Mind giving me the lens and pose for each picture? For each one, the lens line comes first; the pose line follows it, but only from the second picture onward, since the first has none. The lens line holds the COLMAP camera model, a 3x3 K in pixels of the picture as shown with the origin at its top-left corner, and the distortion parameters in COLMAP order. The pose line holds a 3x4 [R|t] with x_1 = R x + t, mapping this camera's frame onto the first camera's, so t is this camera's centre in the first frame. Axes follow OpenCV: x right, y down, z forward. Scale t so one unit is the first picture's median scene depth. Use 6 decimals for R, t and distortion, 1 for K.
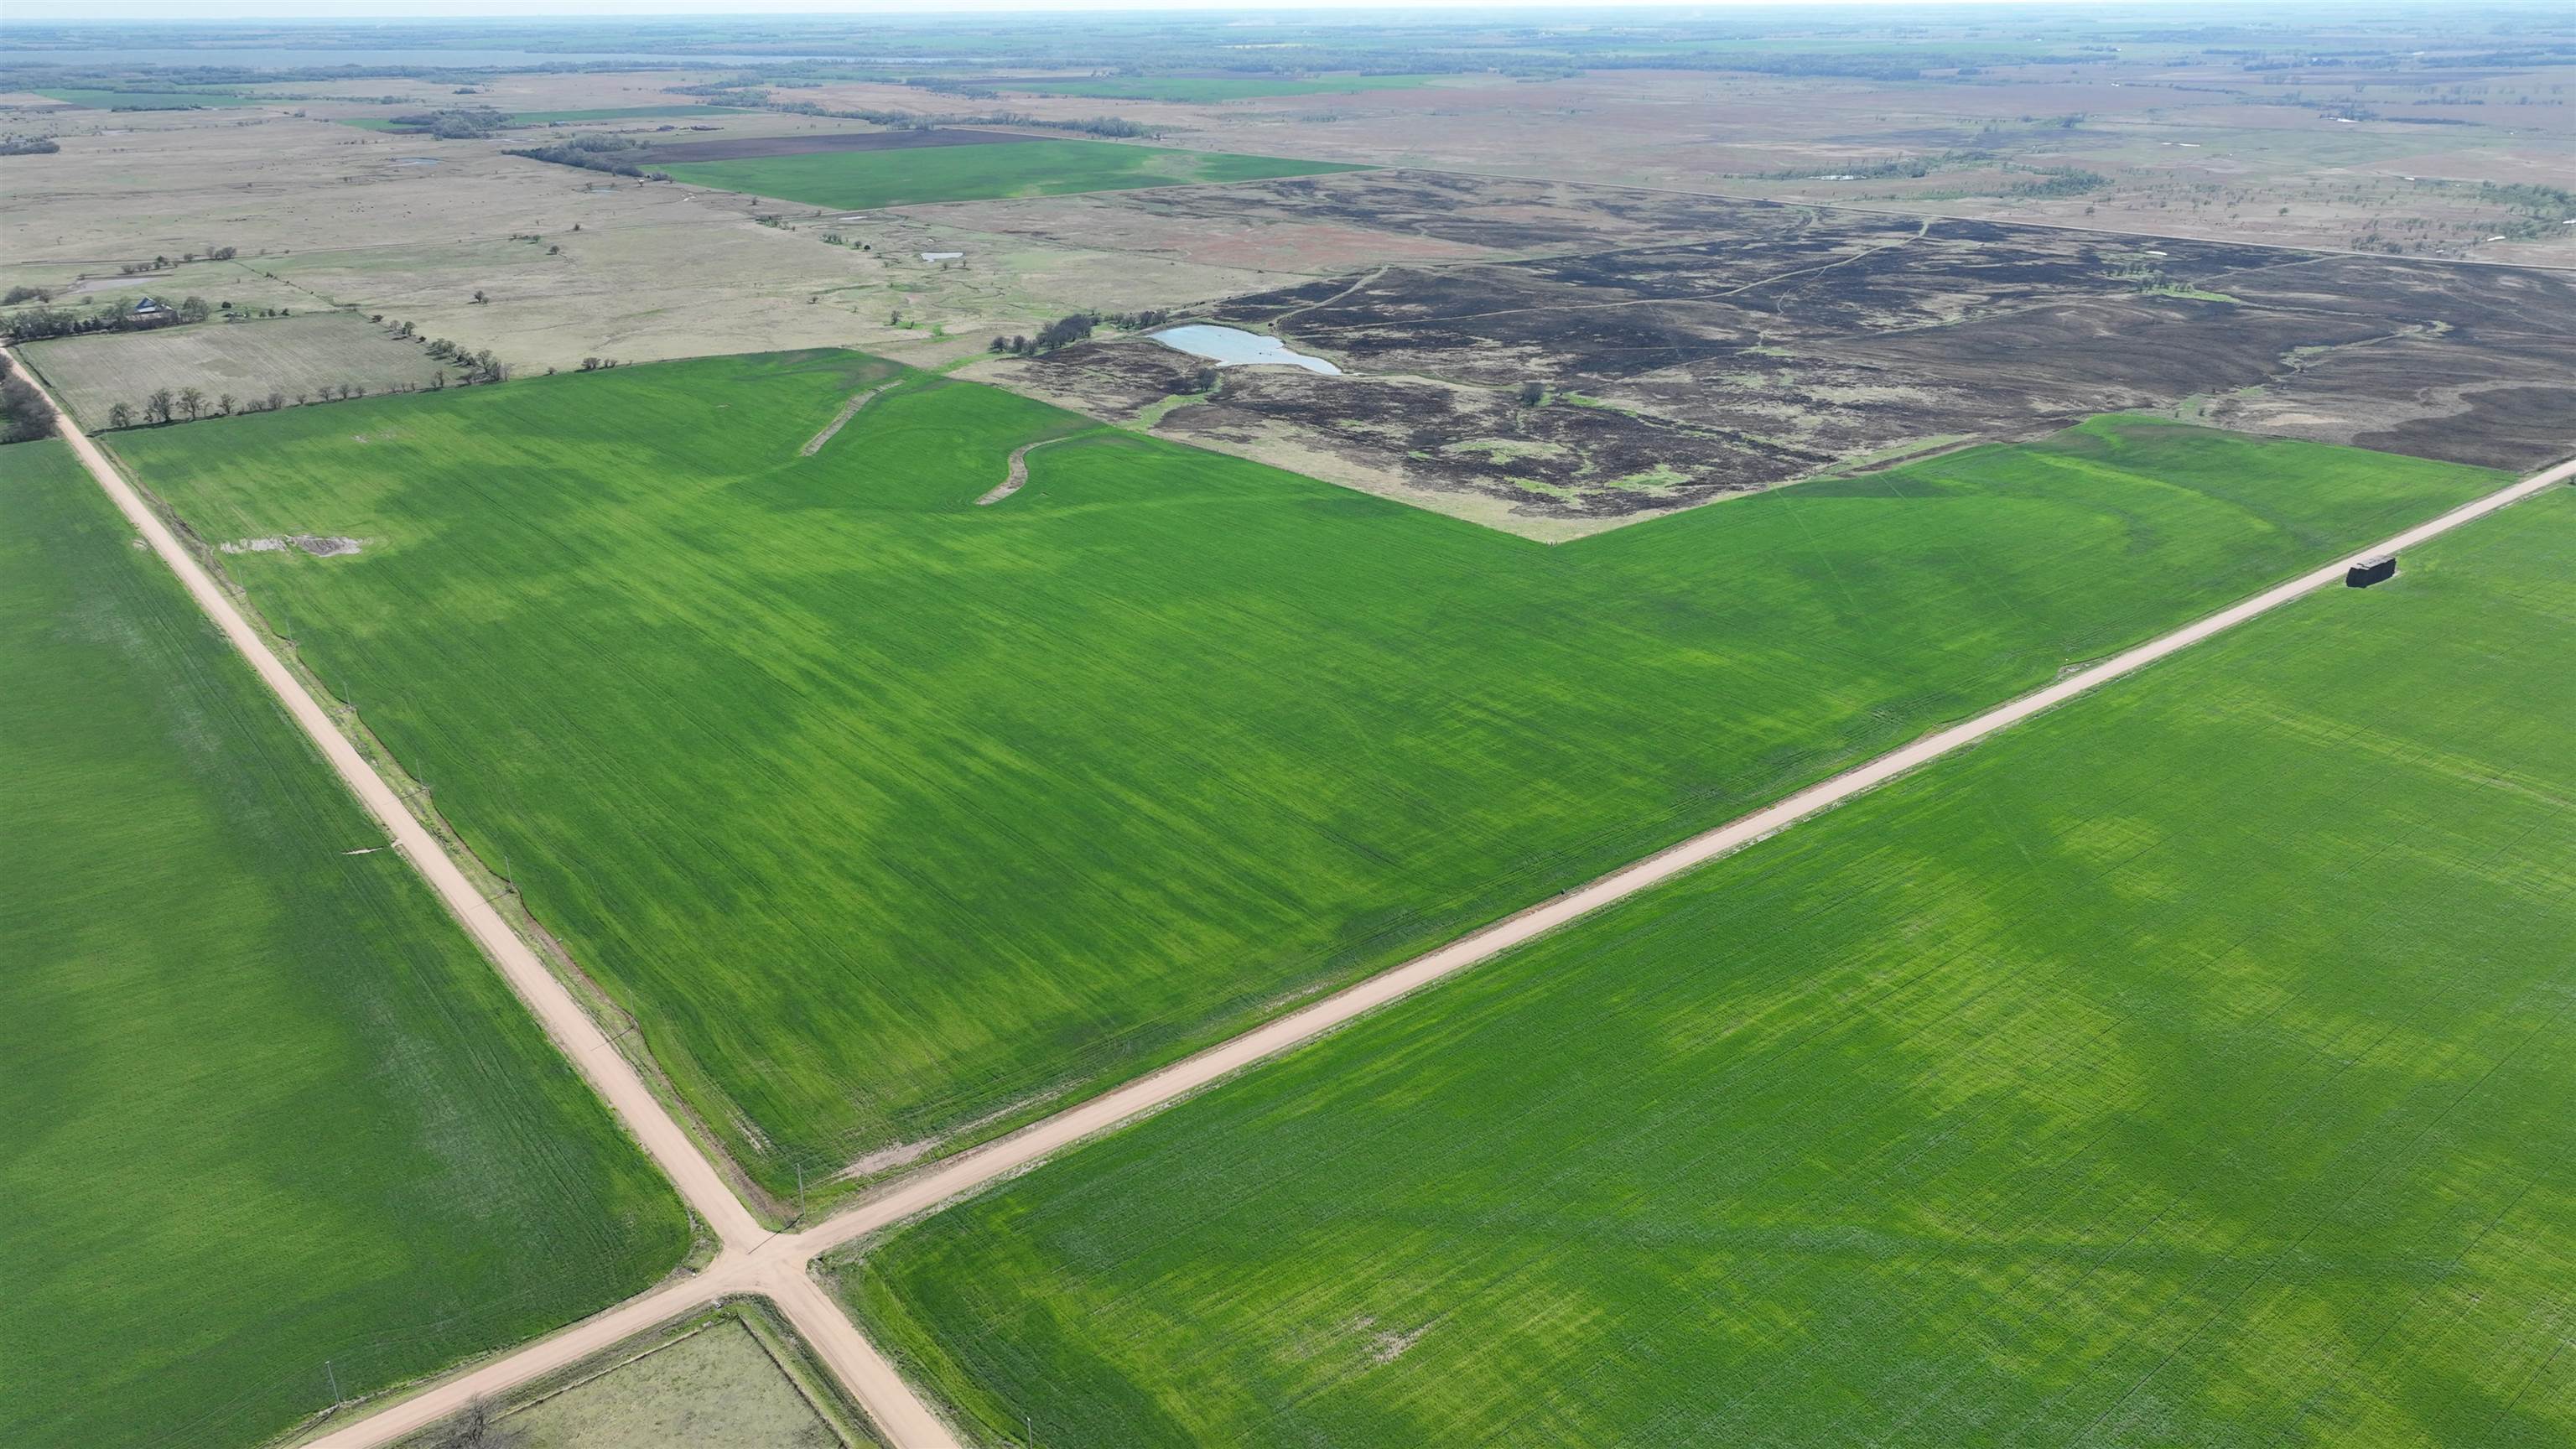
lens RADIAL K [[1811.7, 0, 1299.7], [0, 1811.7, 724.1], [0, 0, 1]] dist [-0.000774, 0.019934]
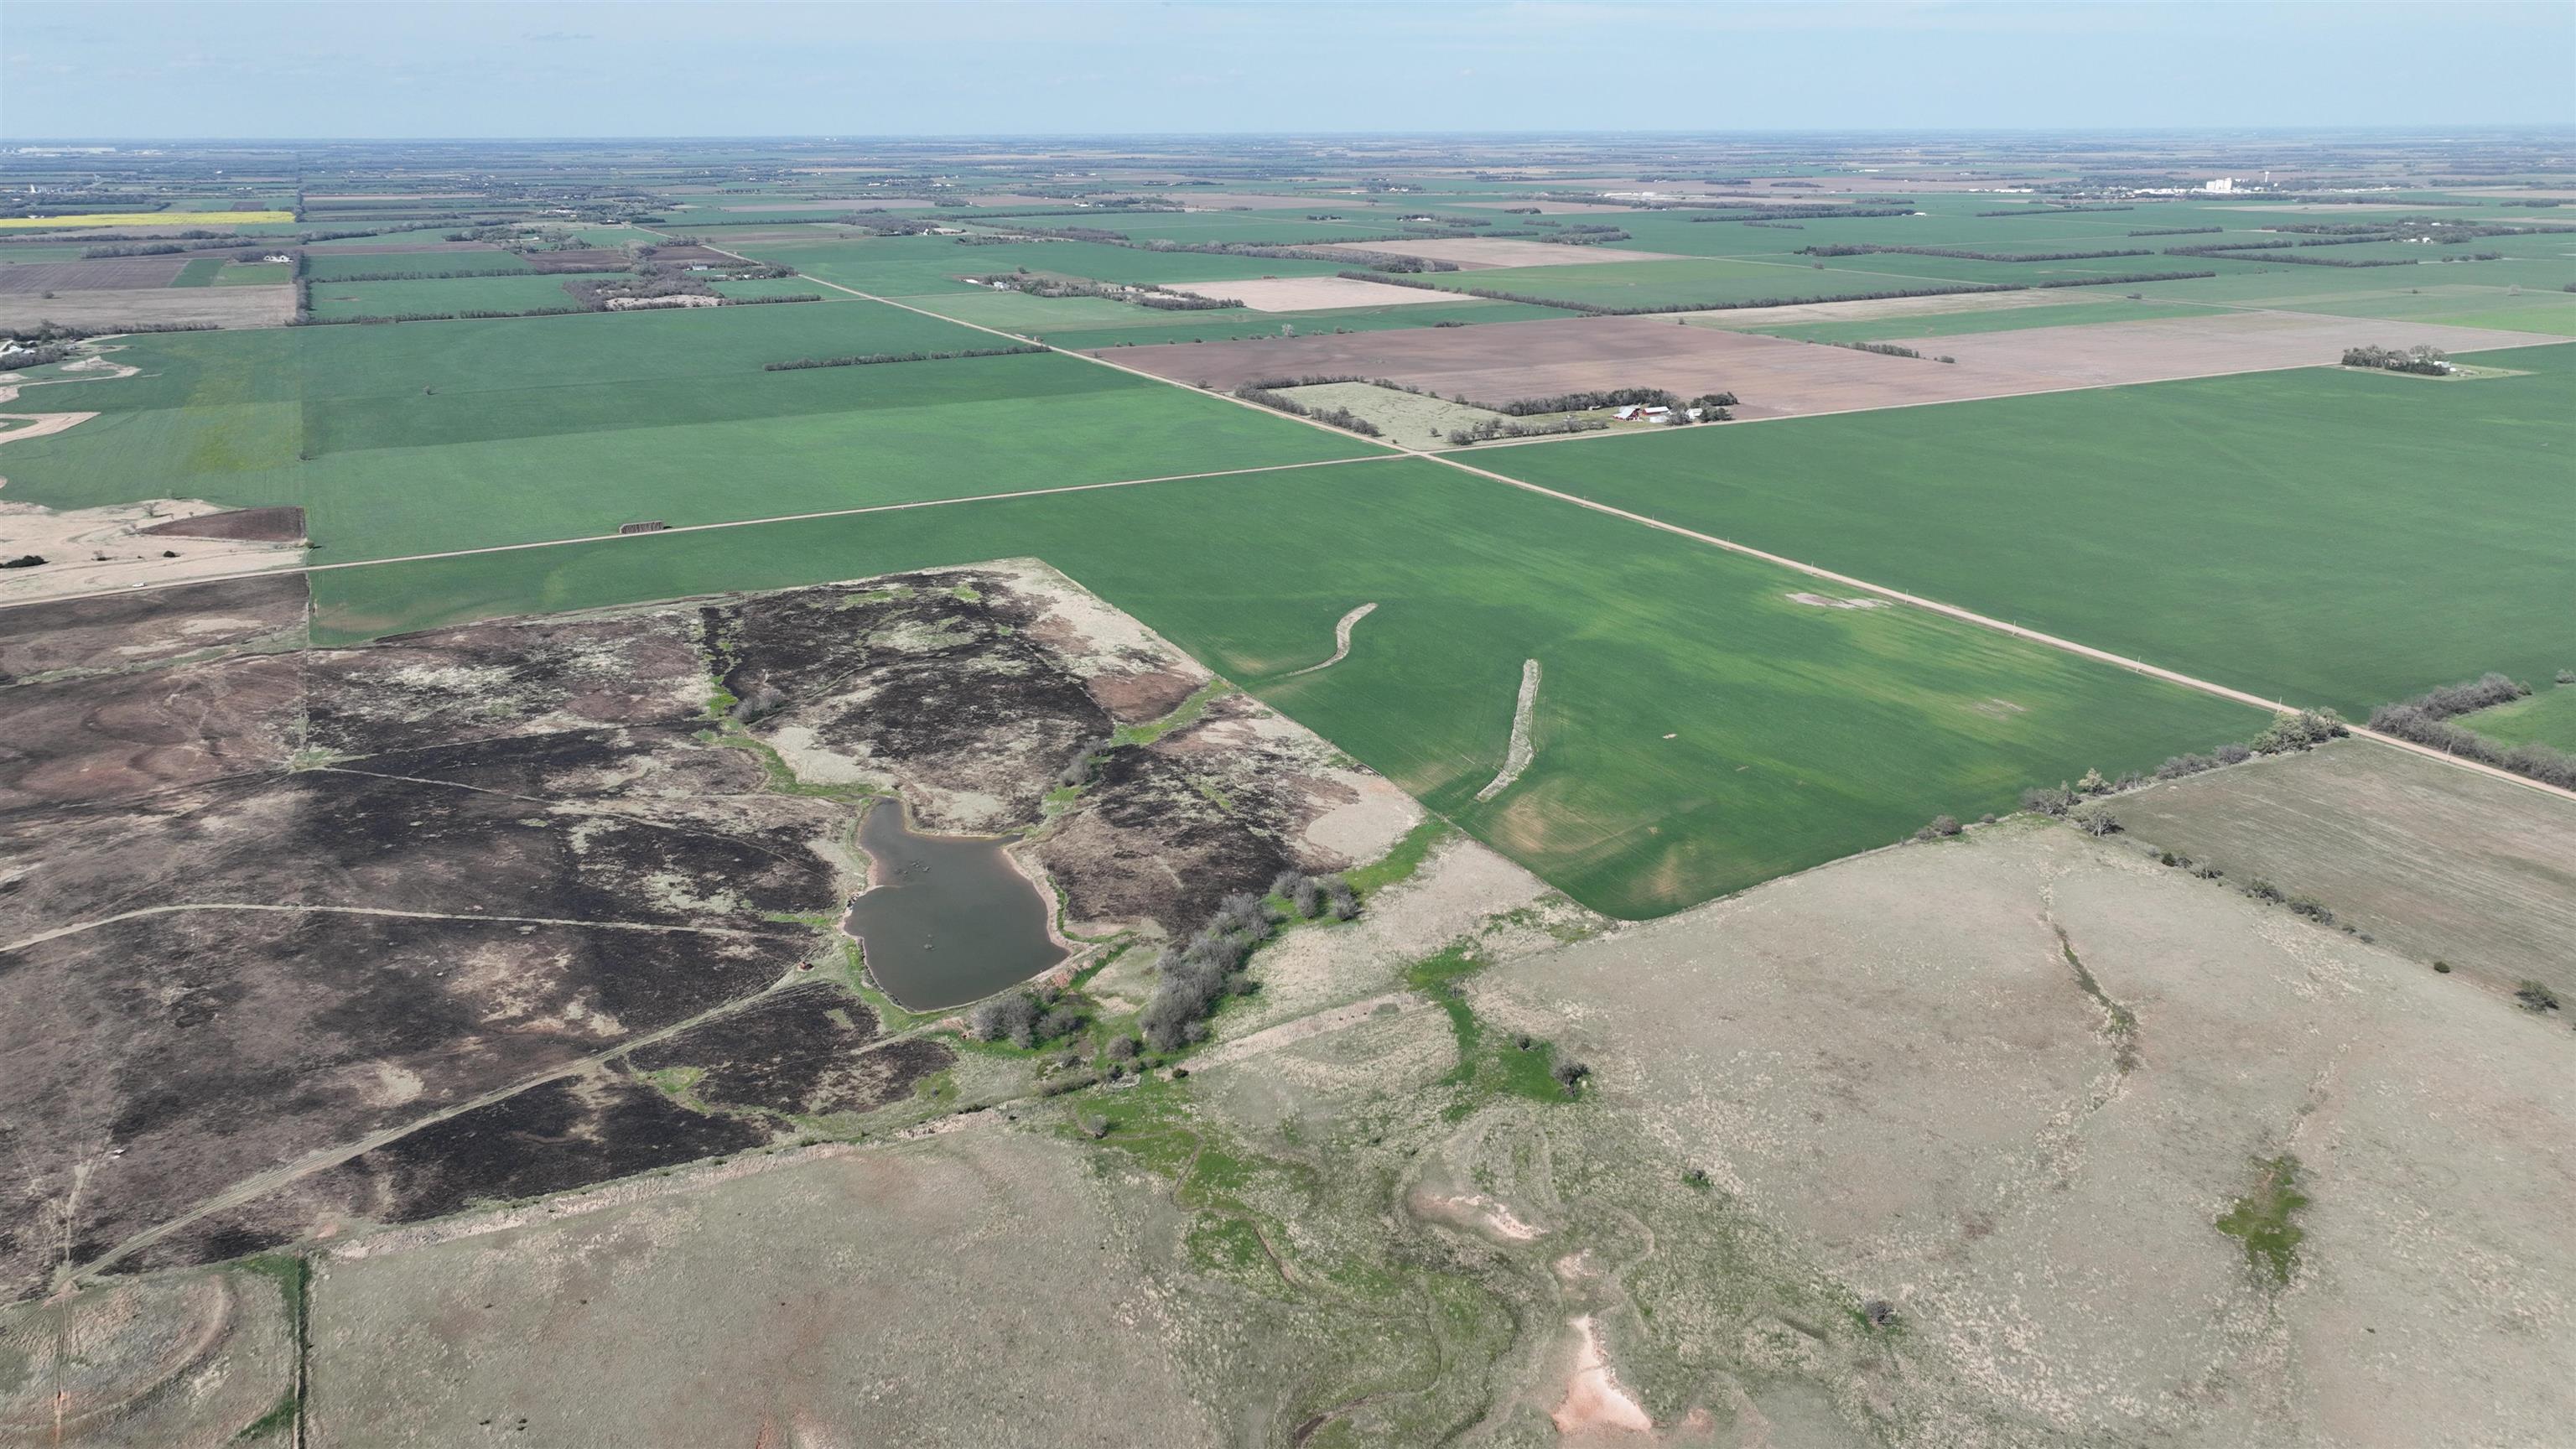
lens RADIAL K [[1807.9, 0, 1299.7], [0, 1807.9, 725.6], [0, 0, 1]] dist [0.002259, 0.006037]
pose [[-0.979631, -0.051081, 0.194200, -0.375173], [0.087341, 0.762444, 0.641133, -0.891642], [-0.180816, 0.645035, -0.742452, 1.999431]]
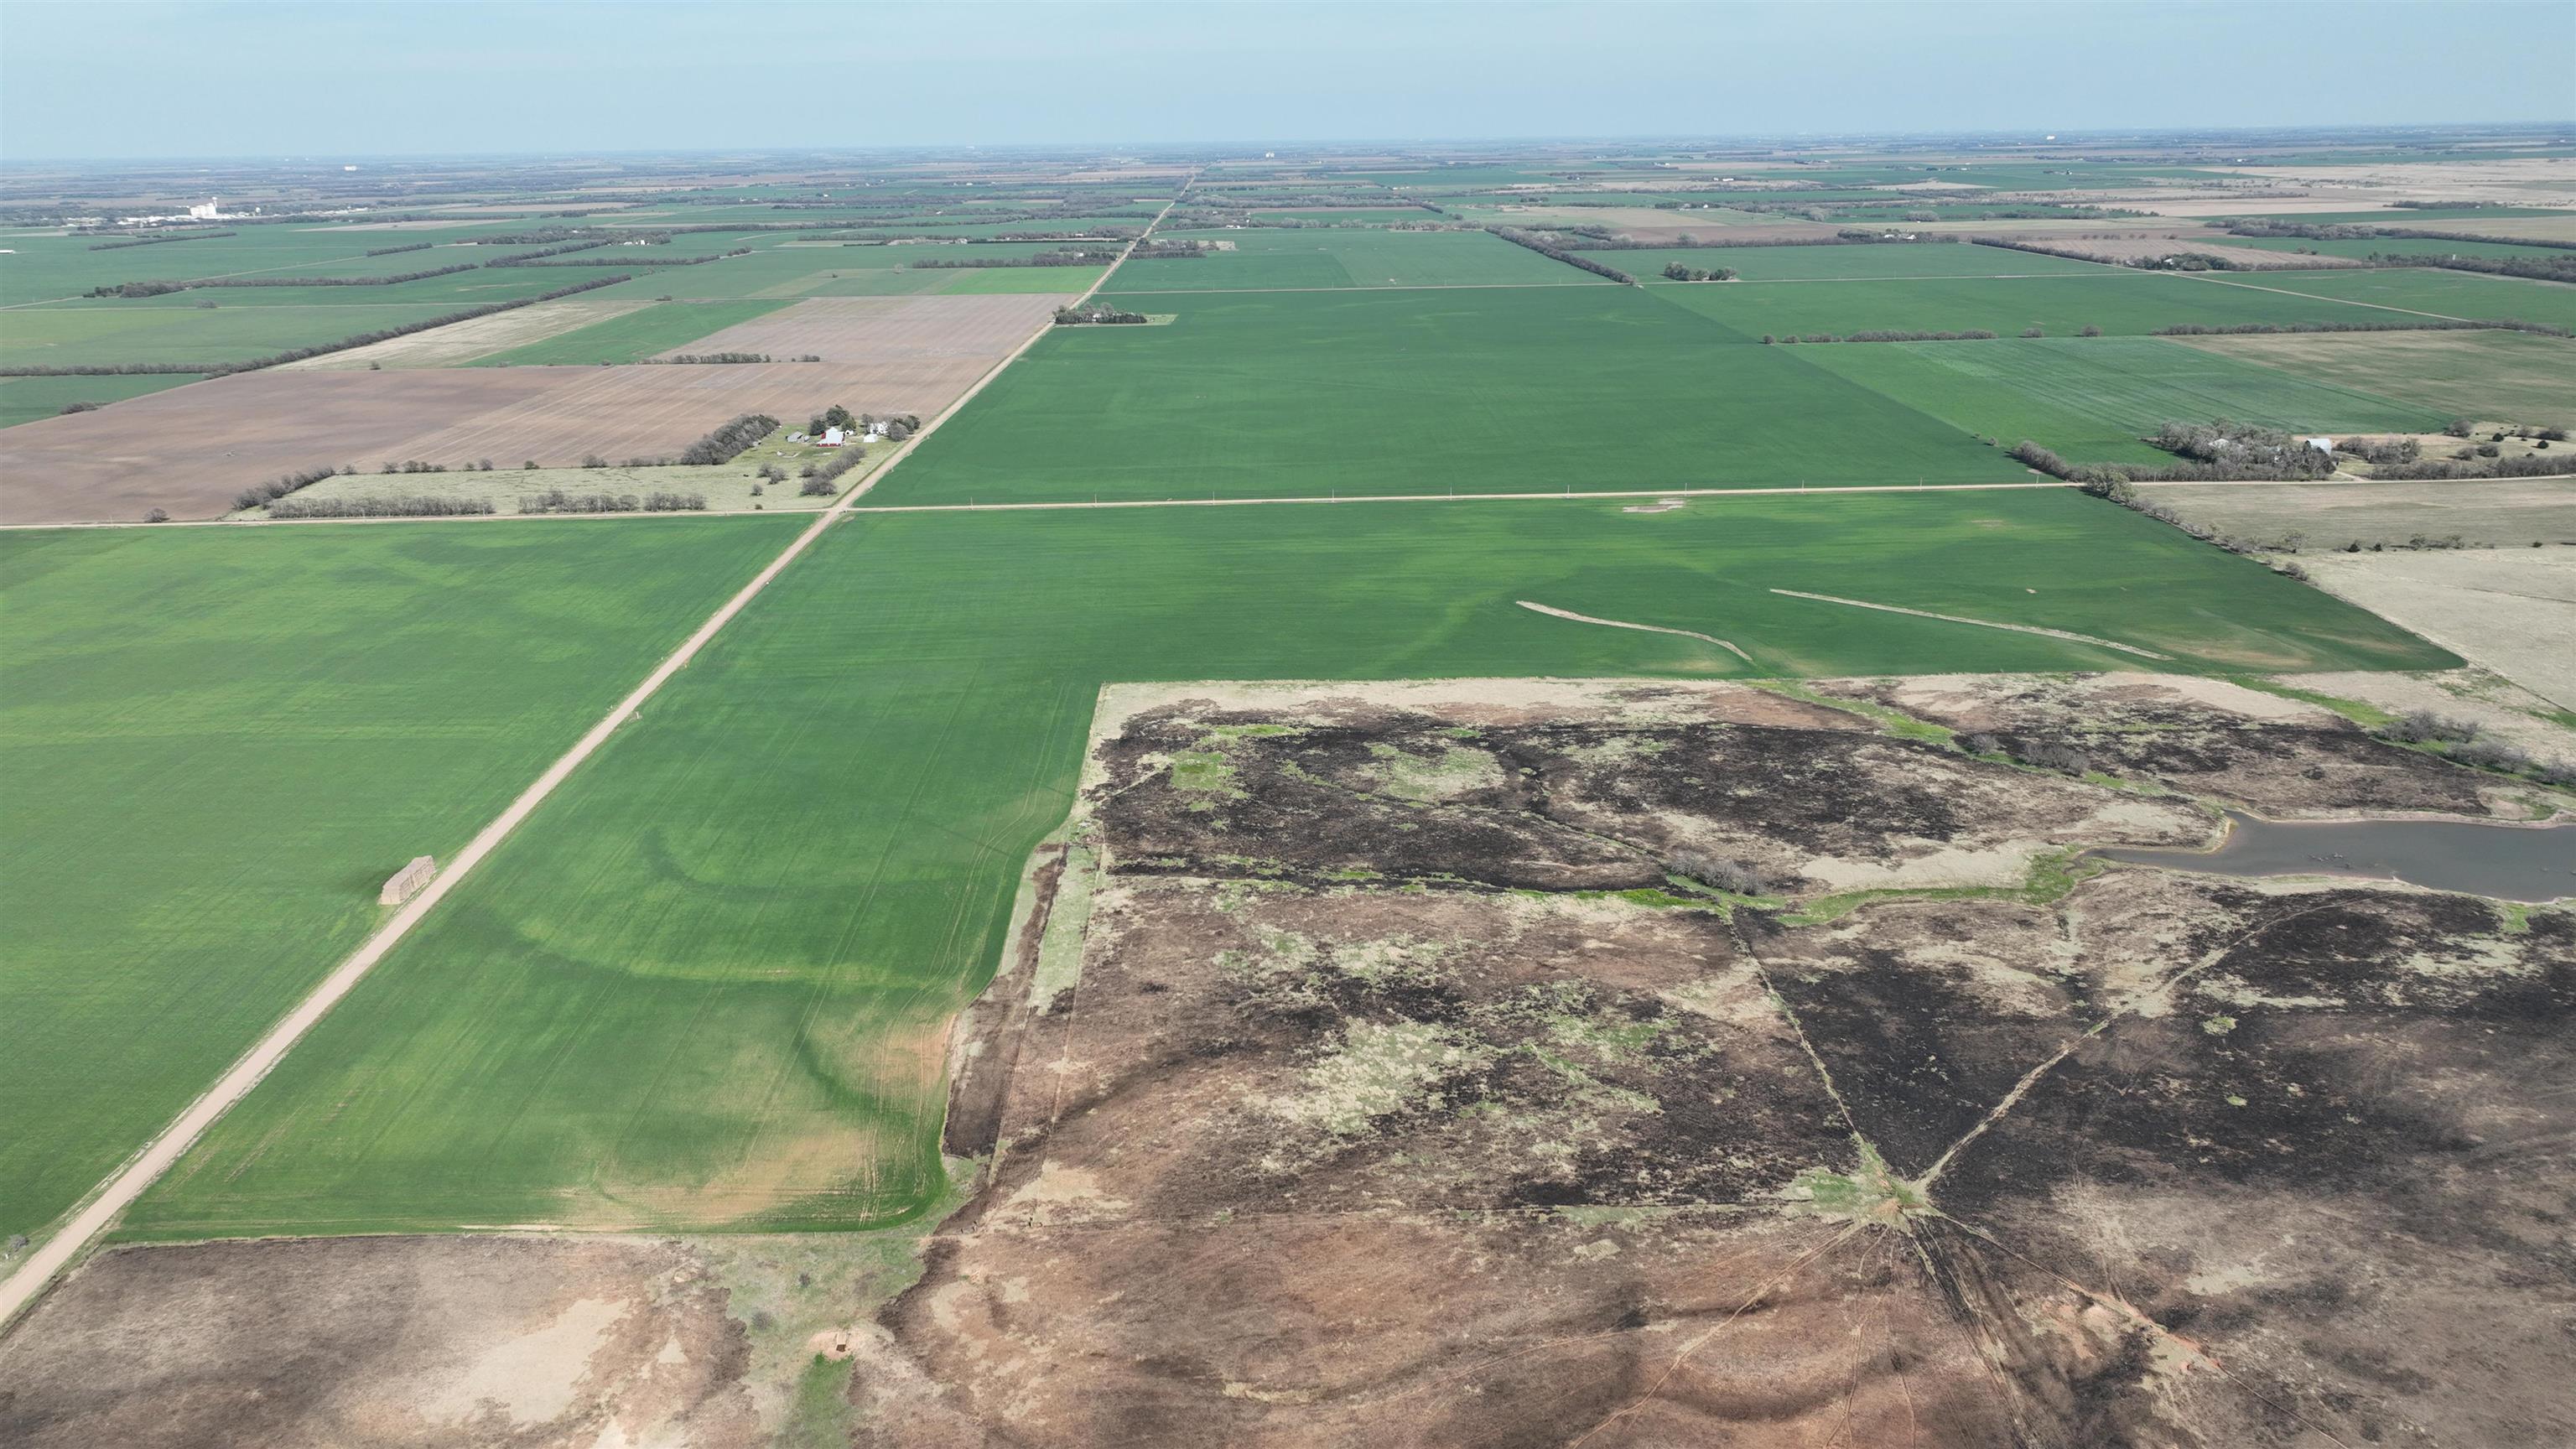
lens RADIAL K [[1777.0, 0, 1300.0], [0, 1777.0, 814.6], [0, 0, 1]] dist [0.000893, 0.006575]
pose [[-0.612880, 0.302094, -0.730149, 0.798411], [-0.276389, 0.783705, 0.556251, -0.609152], [0.740261, 0.542721, -0.396822, 1.389459]]
